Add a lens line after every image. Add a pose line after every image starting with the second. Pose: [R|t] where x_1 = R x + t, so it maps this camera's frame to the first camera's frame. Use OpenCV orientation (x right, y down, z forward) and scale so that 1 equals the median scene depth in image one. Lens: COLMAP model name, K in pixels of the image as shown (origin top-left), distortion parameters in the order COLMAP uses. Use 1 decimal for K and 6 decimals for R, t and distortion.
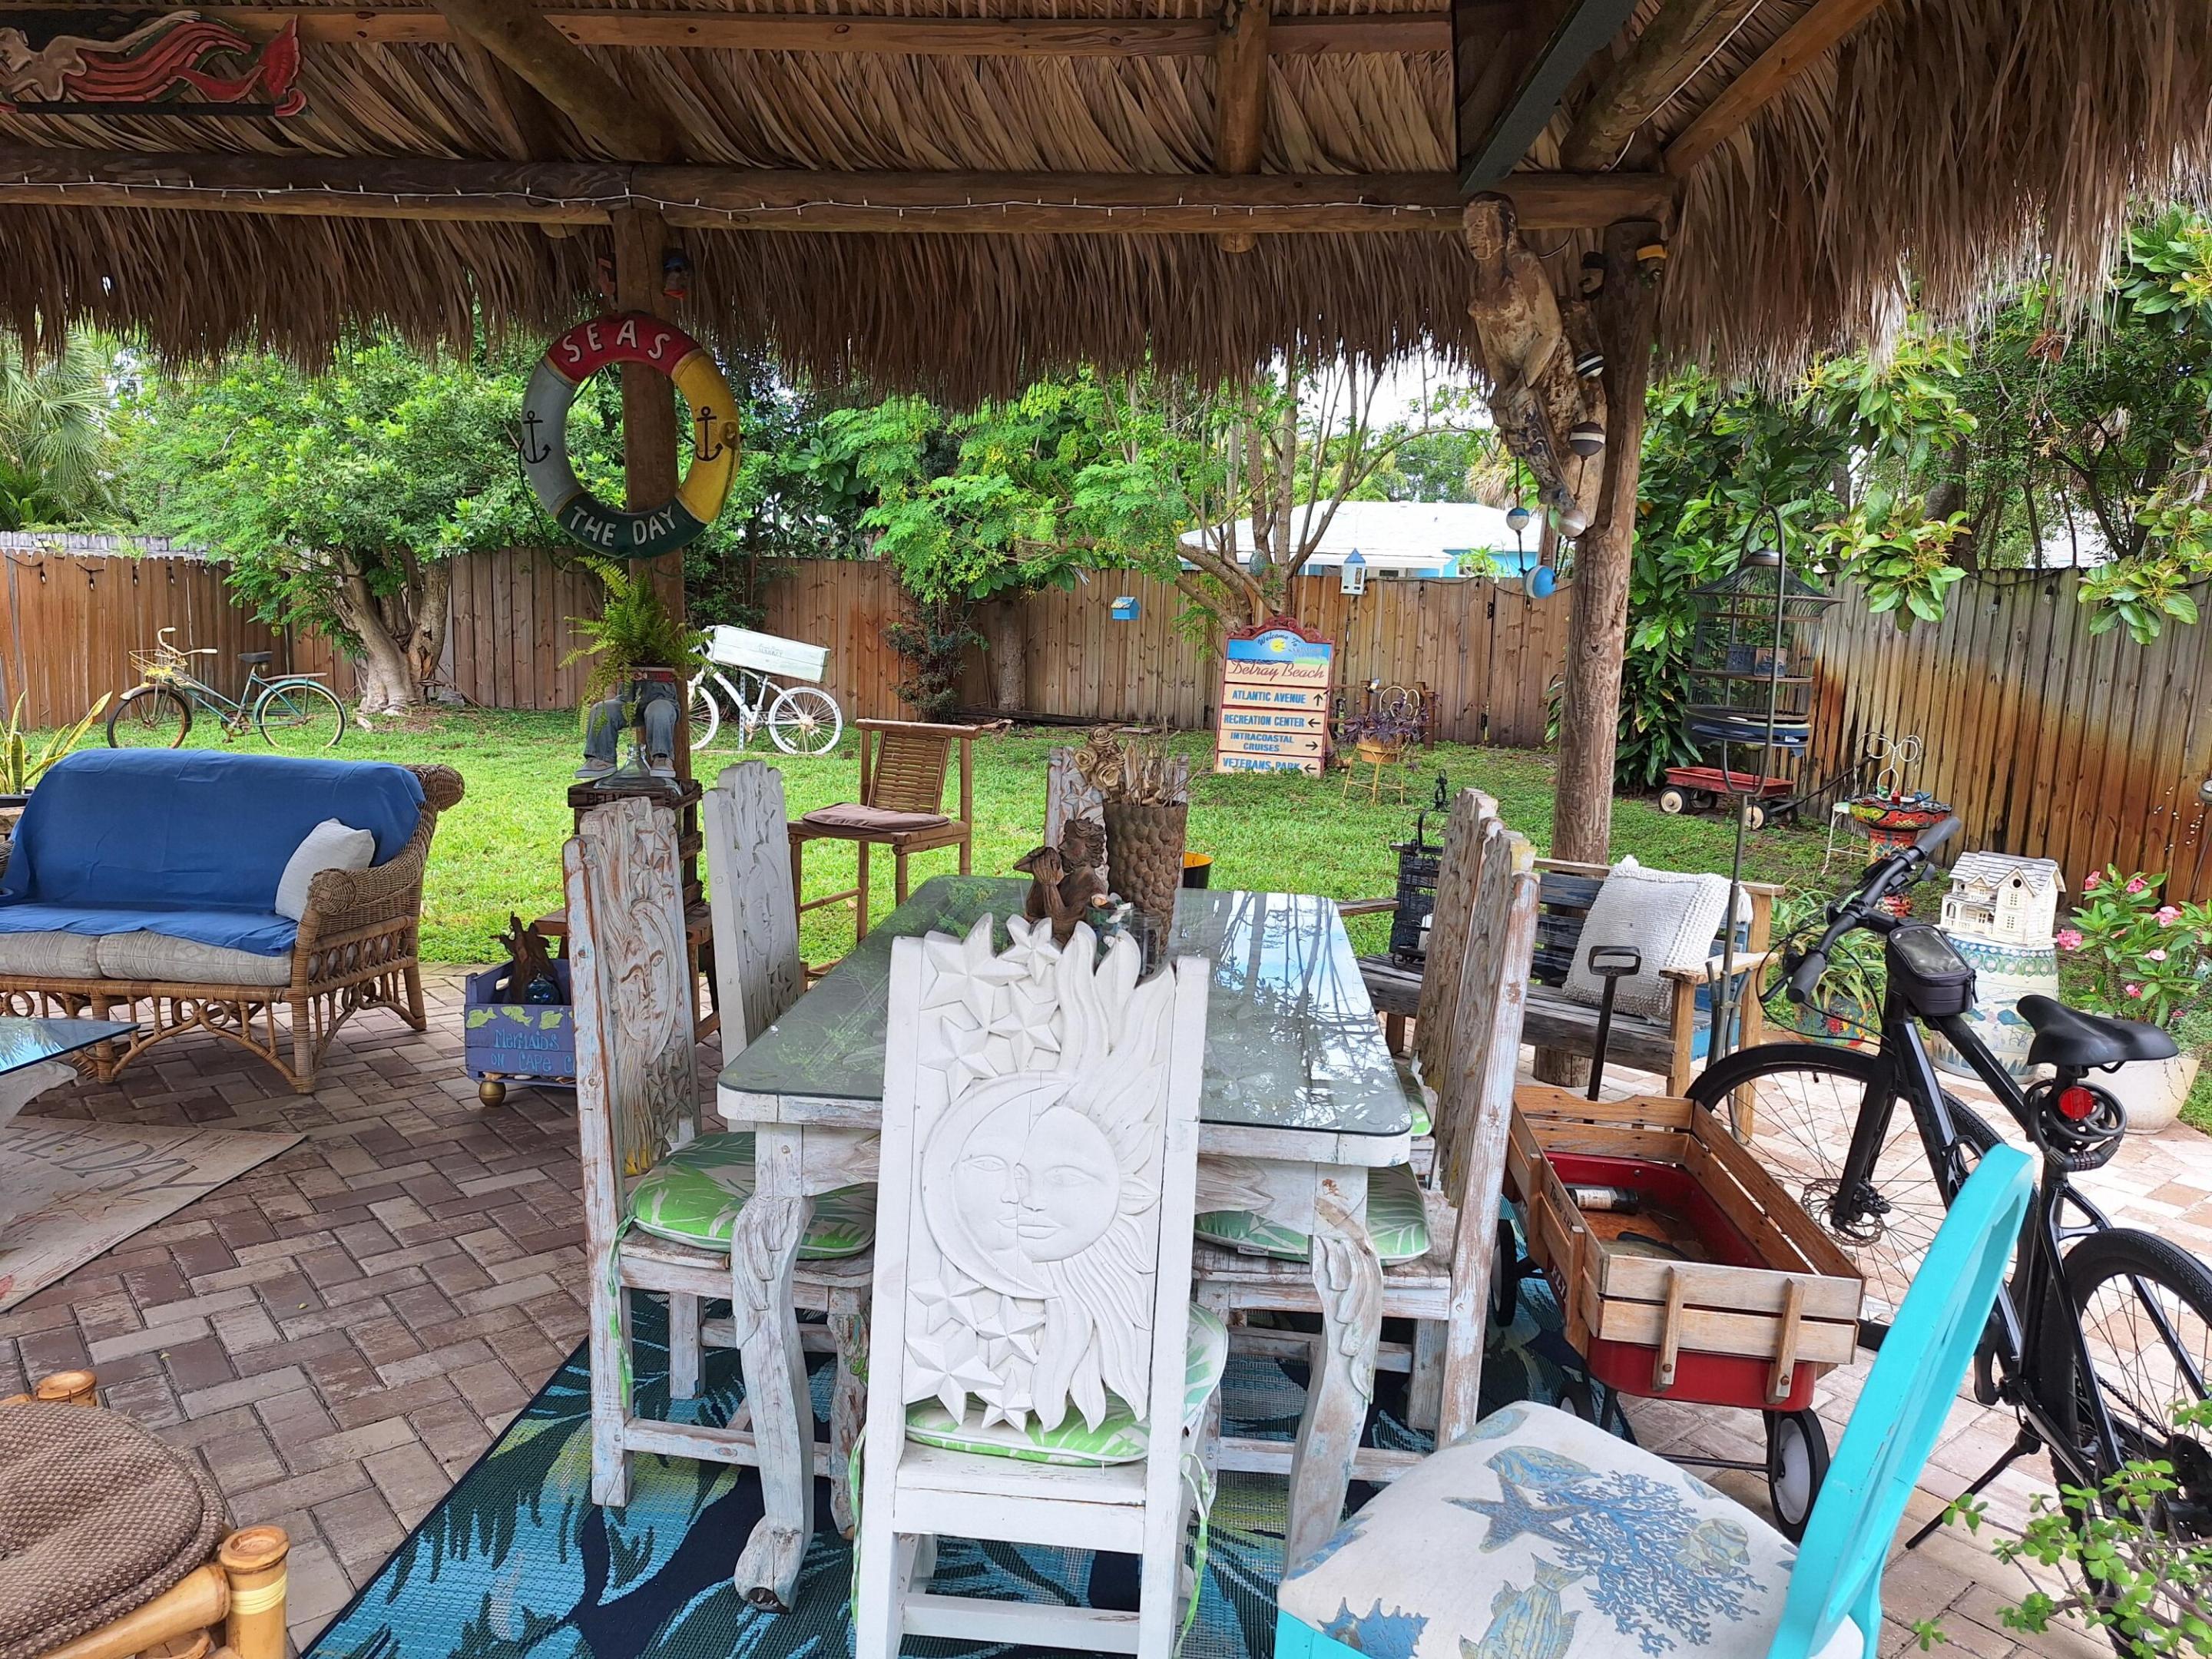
lens RADIAL K [[1527.5, 0, 1095.2], [0, 1527.5, 832.0], [0, 0, 1]] dist [0.084825, -0.091550]
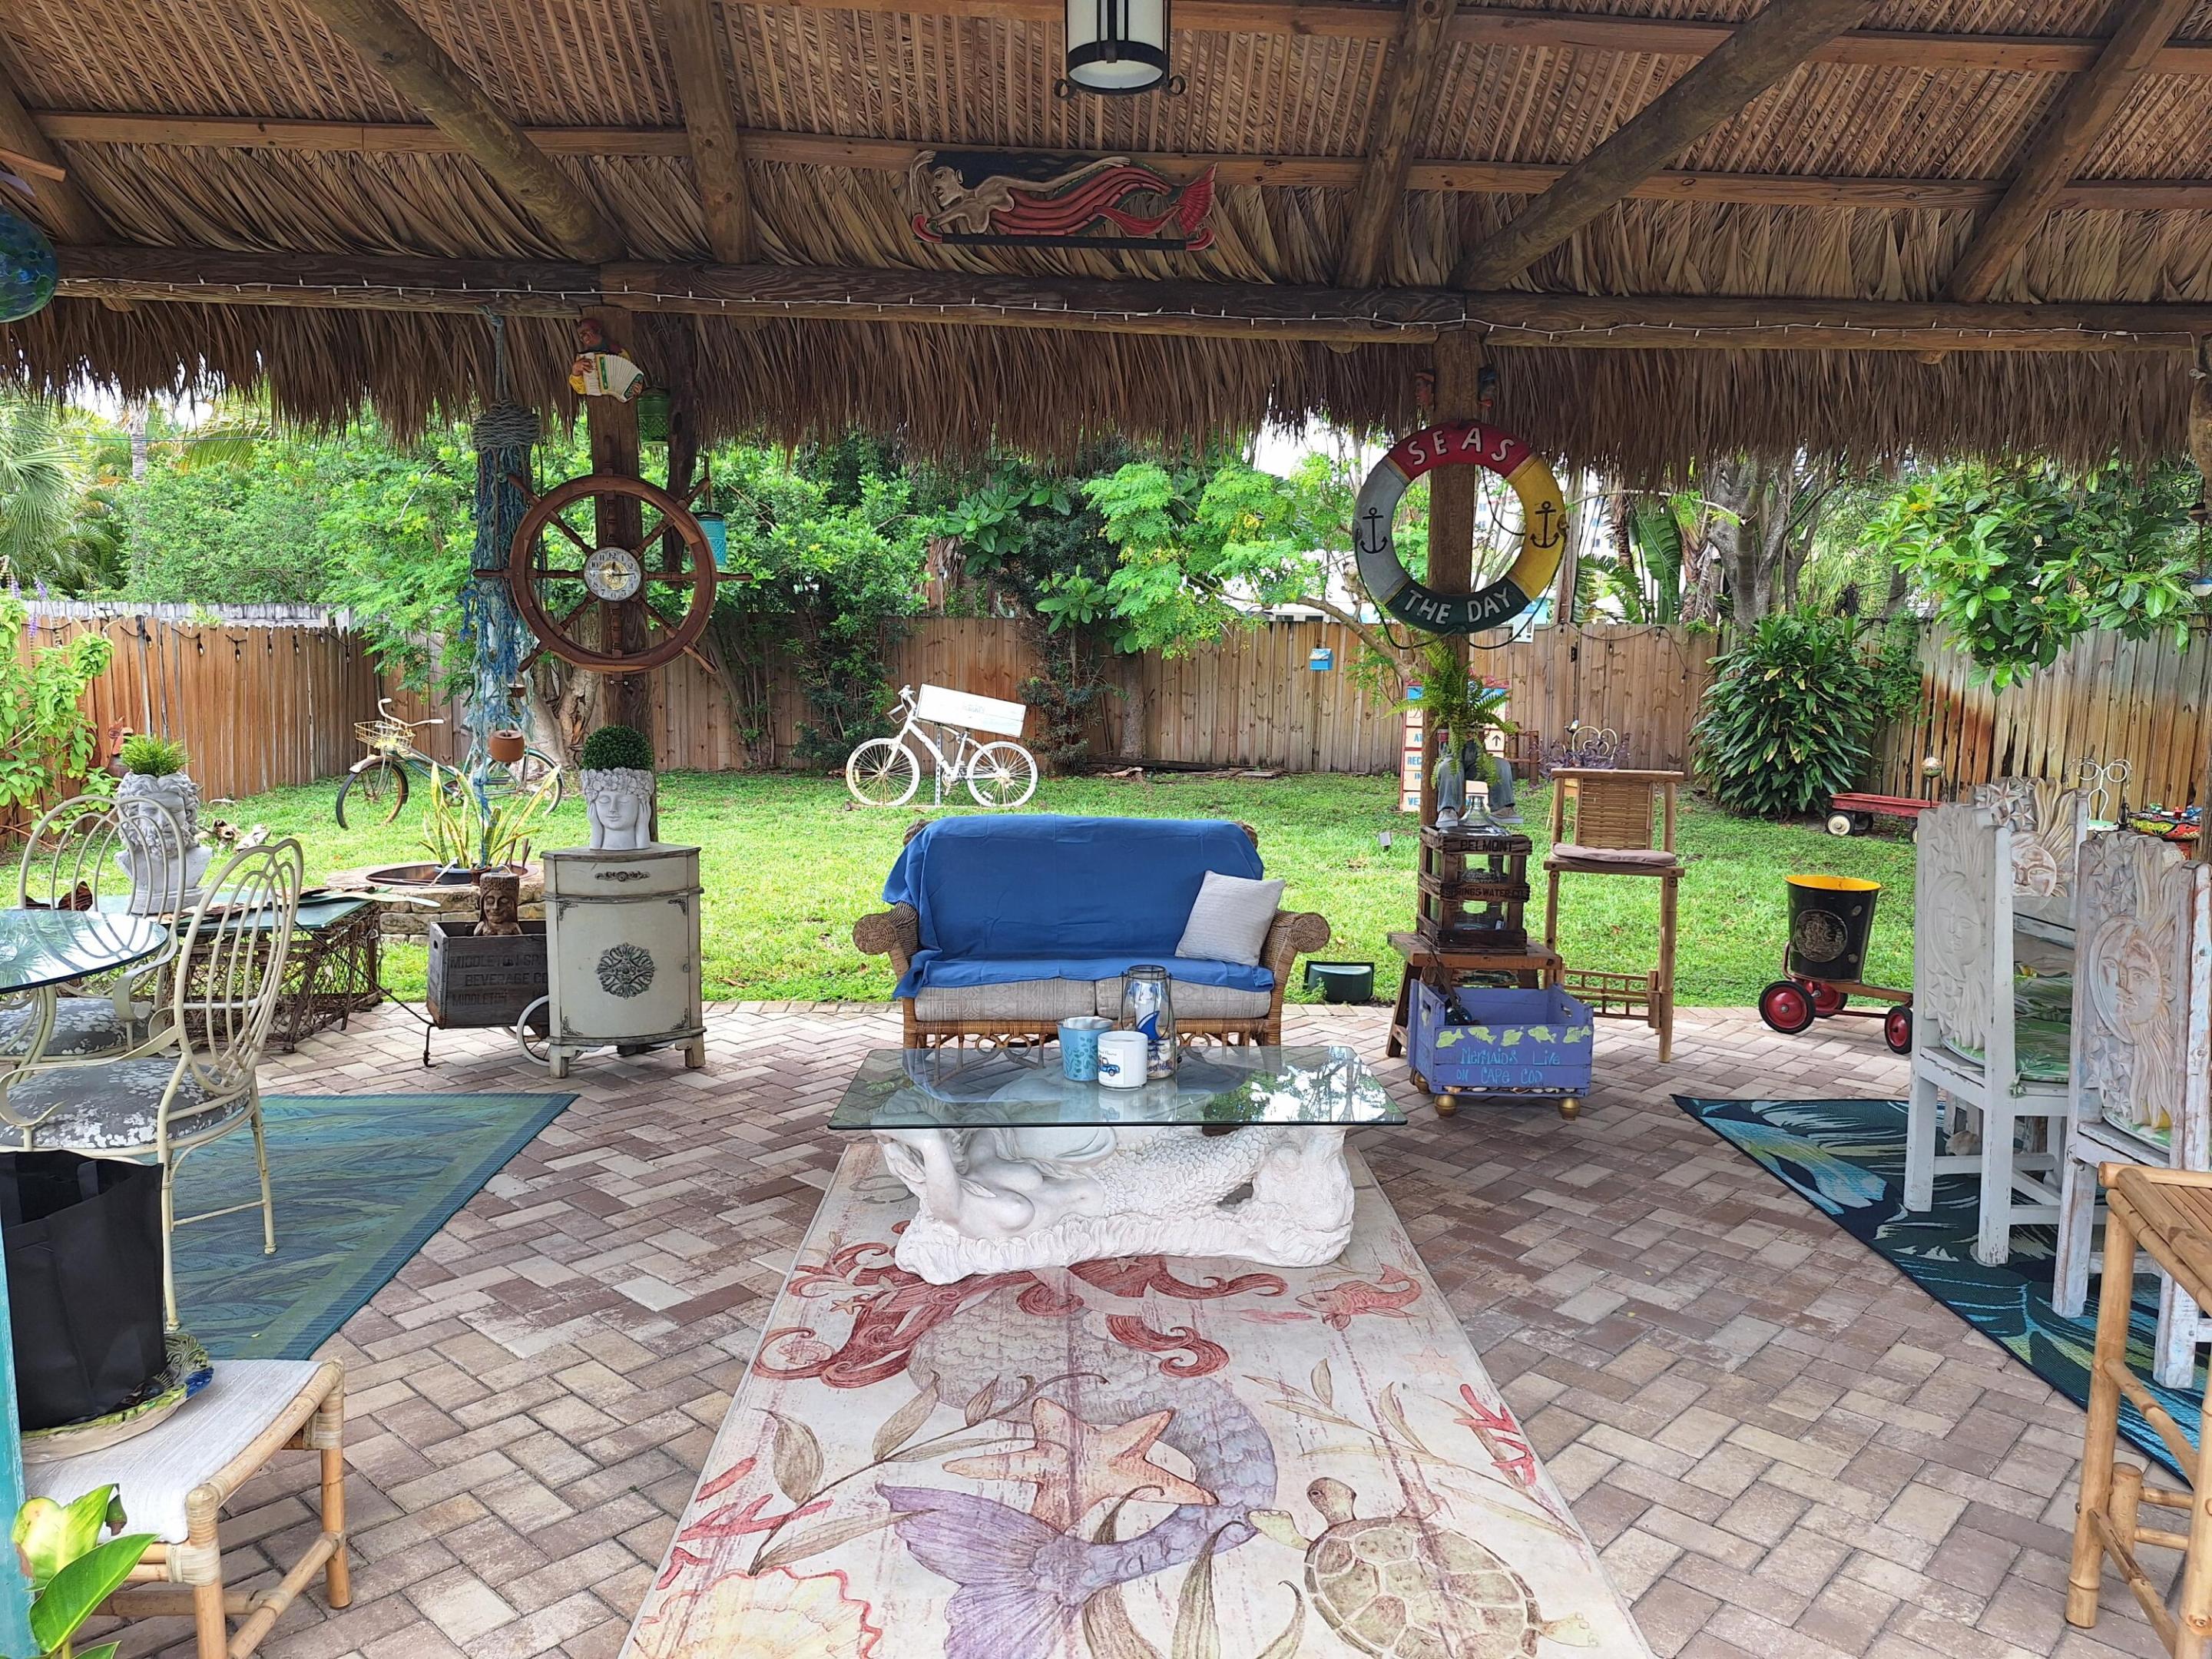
lens RADIAL K [[1527.5, 0, 1133.8], [0, 1527.5, 823.0], [0, 0, 1]] dist [0.084825, -0.091550]
pose [[0.990602, -0.032588, 0.132839, -0.264363], [0.037119, 0.998806, -0.031775, -0.003979], [-0.131645, 0.036407, 0.990628, -0.033578]]
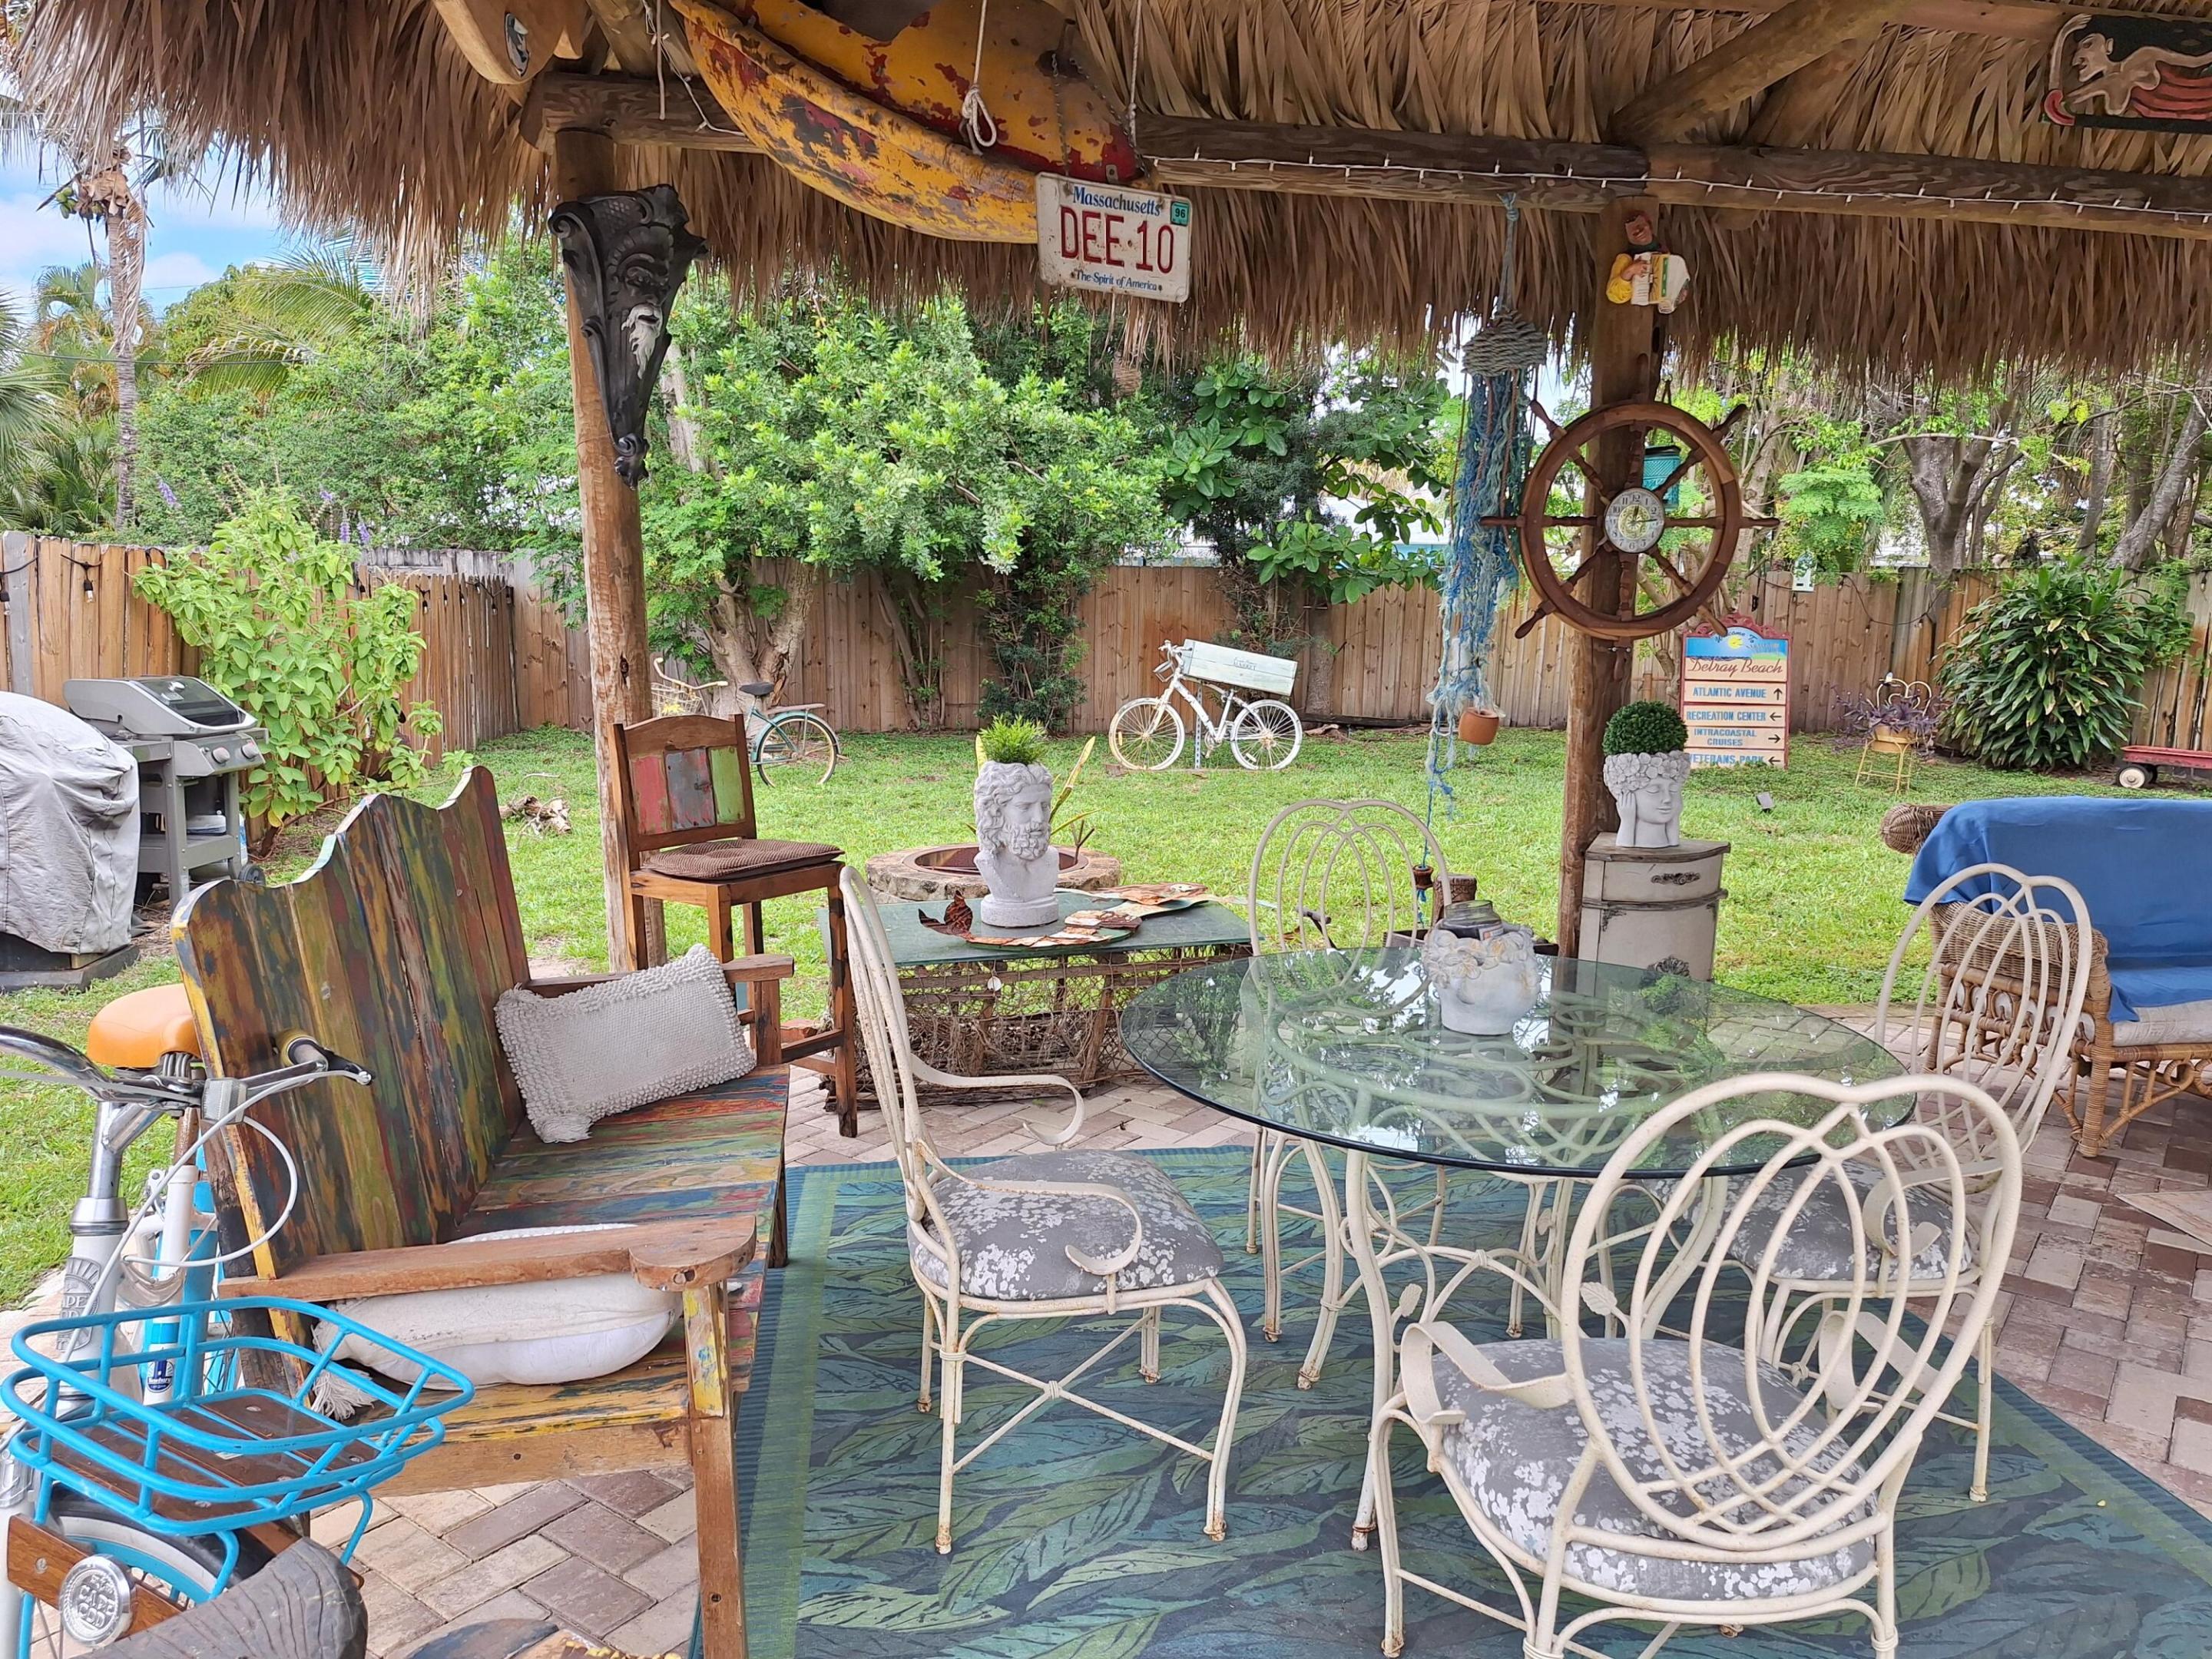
lens RADIAL K [[1527.5, 0, 1136.2], [0, 1527.5, 842.3], [0, 0, 1]] dist [0.084825, -0.091550]
pose [[0.972737, -0.053716, 0.225604, -0.544605], [0.050869, 0.998535, 0.018418, -0.028916], [-0.226263, -0.006439, 0.974045, 0.079759]]
